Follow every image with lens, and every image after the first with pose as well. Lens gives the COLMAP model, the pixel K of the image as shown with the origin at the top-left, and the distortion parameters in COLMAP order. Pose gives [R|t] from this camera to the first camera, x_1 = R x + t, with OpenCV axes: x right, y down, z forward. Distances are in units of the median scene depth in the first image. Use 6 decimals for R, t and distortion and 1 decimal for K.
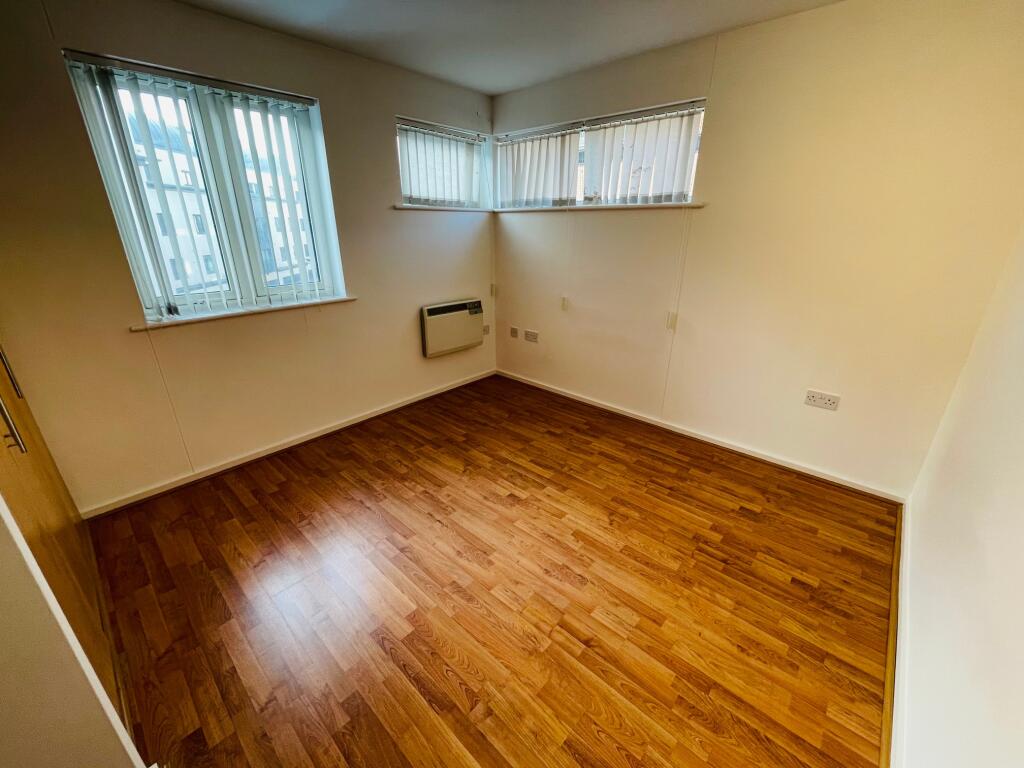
lens RADIAL K [[413.7, 0, 512.0], [0, 413.7, 384.0], [0, 0, 1]] dist [-0.002078, -0.000359]
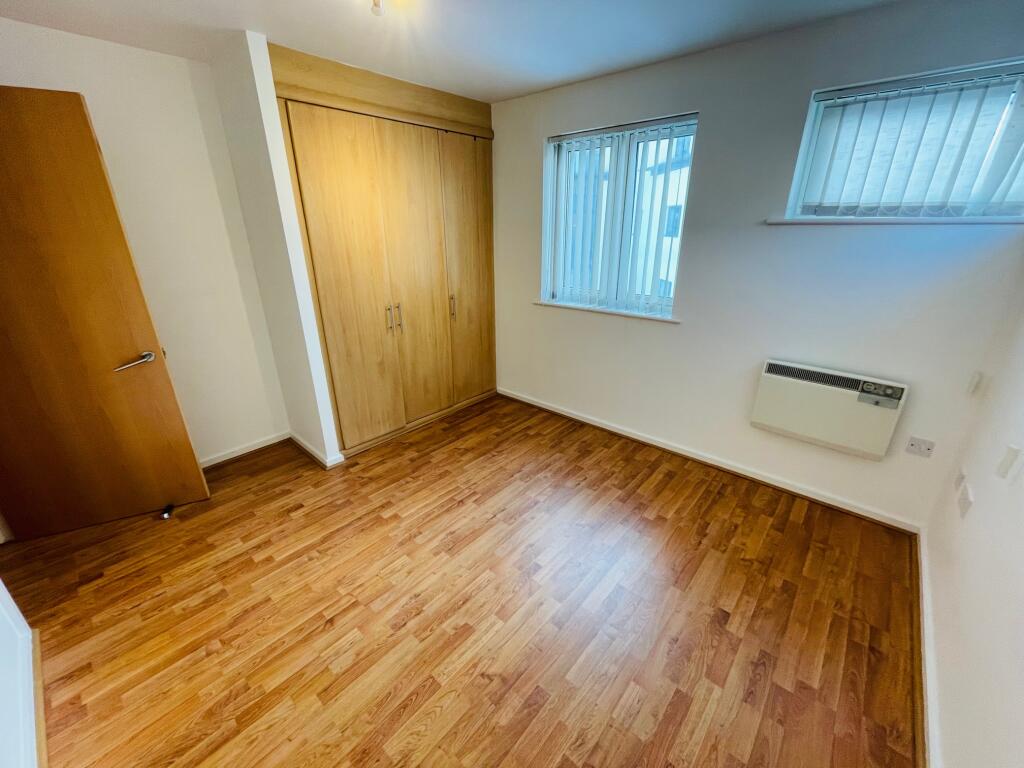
lens RADIAL K [[413.7, 0, 512.0], [0, 413.7, 384.0], [0, 0, 1]] dist [-0.002078, -0.000359]
pose [[0.014504, 0.357907, -0.933645, 0.766471], [-0.351795, 0.875869, 0.330294, -0.376689], [0.935965, 0.323660, 0.138614, 0.824472]]
